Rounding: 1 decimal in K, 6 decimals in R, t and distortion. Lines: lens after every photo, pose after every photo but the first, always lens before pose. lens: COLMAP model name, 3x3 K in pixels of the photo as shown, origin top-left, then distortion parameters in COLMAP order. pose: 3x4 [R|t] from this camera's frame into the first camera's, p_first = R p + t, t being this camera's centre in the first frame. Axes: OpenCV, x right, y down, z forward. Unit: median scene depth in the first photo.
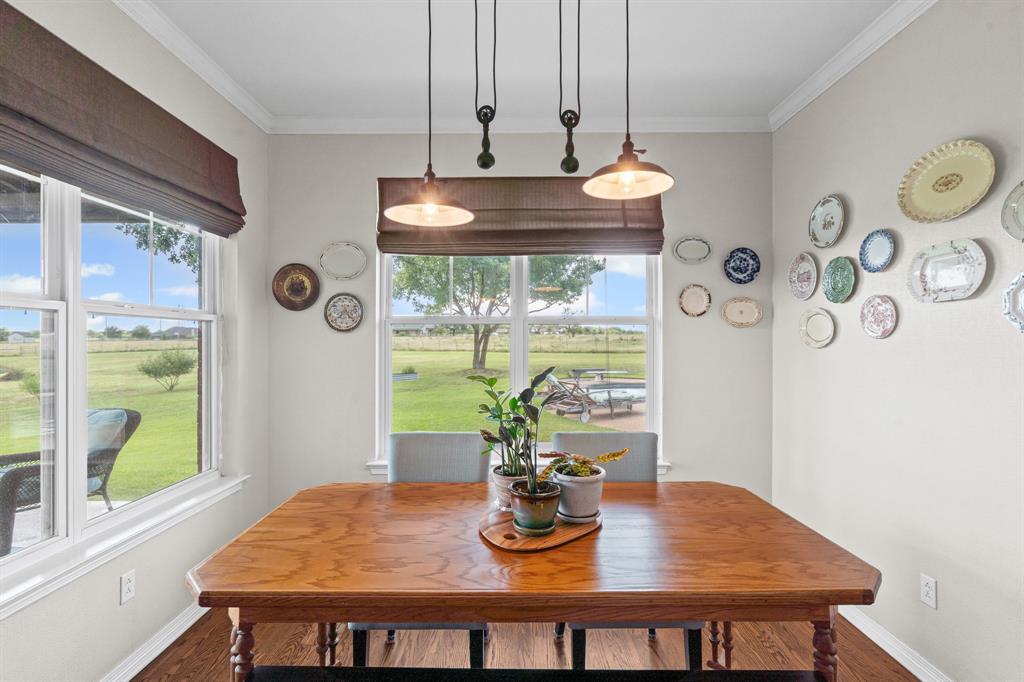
lens RADIAL K [[474.6, 0, 512.1], [0, 474.6, 338.7], [0, 0, 1]] dist [-0.002516, 0.001130]
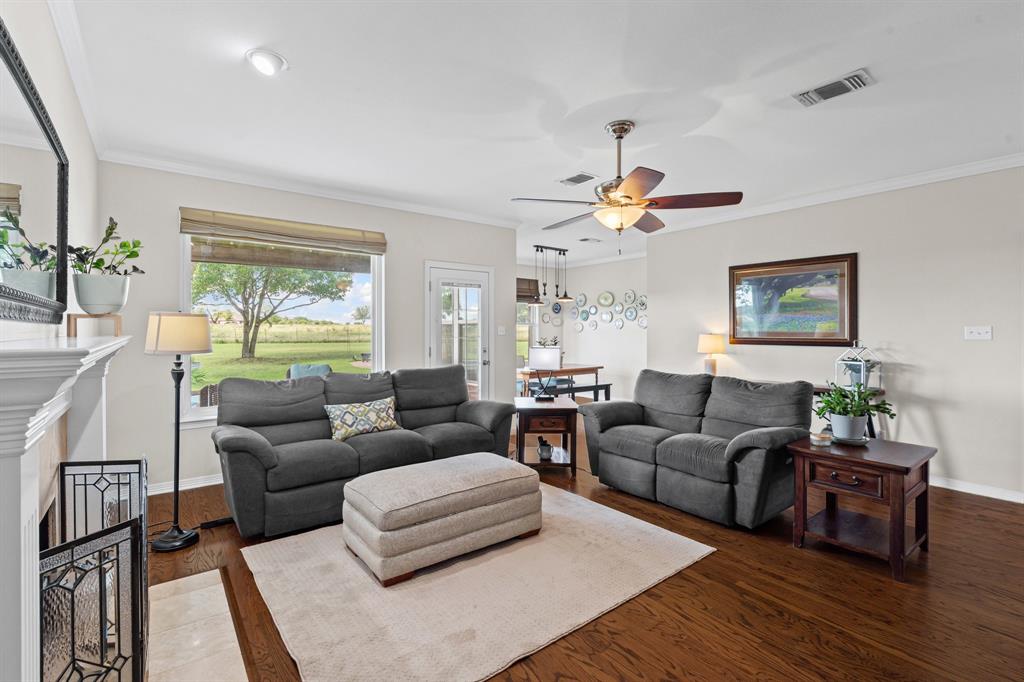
lens RADIAL K [[474.6, 0, 510.2], [0, 474.6, 331.7], [0, 0, 1]] dist [-0.002516, 0.001130]
pose [[0.795724, -0.001855, 0.605656, -1.839291], [-0.001306, 0.999988, 0.004779, -0.002105], [-0.605658, -0.004594, 0.795712, -1.500850]]
